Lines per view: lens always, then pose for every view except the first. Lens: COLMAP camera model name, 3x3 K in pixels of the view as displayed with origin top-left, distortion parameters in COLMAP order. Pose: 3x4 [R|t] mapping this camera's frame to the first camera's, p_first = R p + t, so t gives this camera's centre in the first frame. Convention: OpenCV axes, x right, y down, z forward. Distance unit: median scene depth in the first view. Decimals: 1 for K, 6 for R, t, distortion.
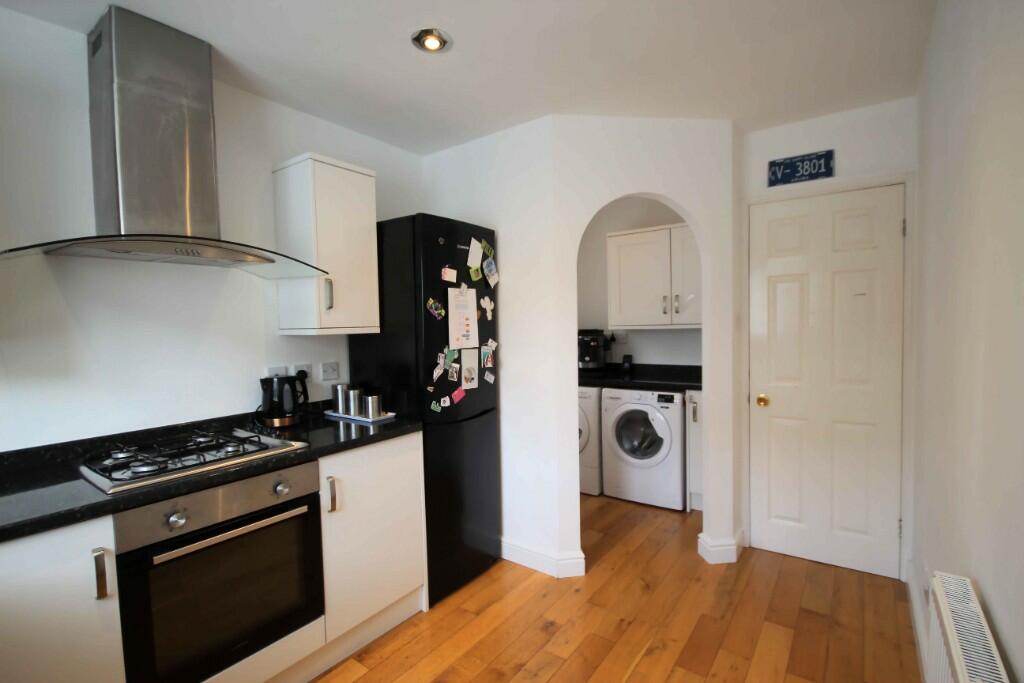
lens RADIAL K [[471.4, 0, 513.0], [0, 471.4, 340.6], [0, 0, 1]] dist [-0.000018, -0.000308]
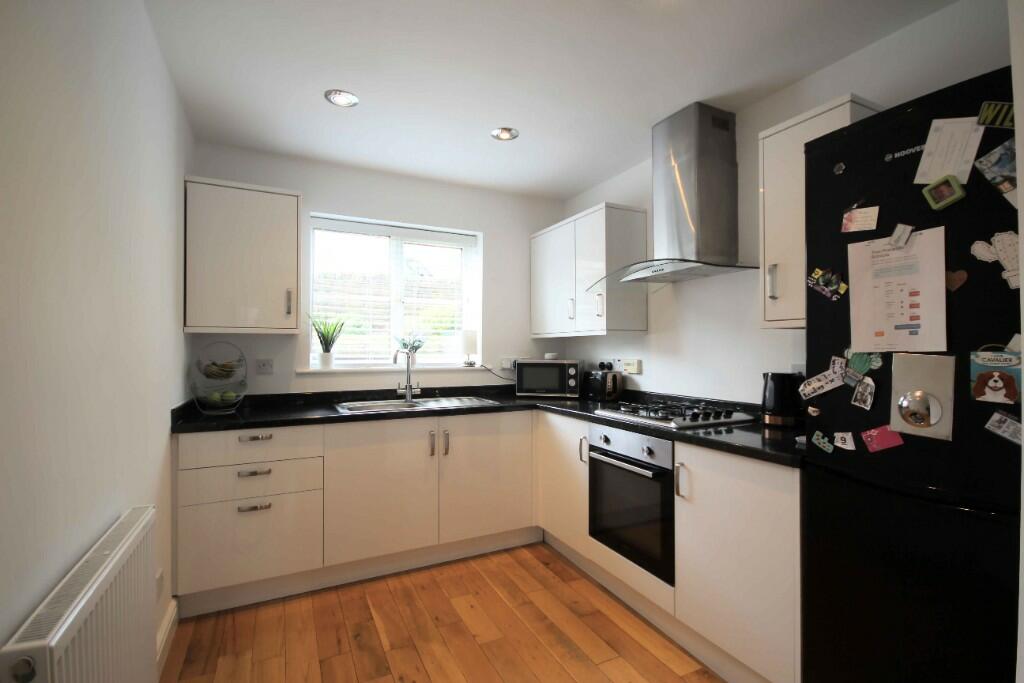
lens RADIAL K [[471.4, 0, 513.0], [0, 471.4, 344.2], [0, 0, 1]] dist [-0.000018, -0.000308]
pose [[-0.459698, 0.009502, -0.888024, 0.554183], [-0.028027, 0.999289, 0.025201, 0.007189], [0.887633, 0.036473, -0.459105, 0.885239]]
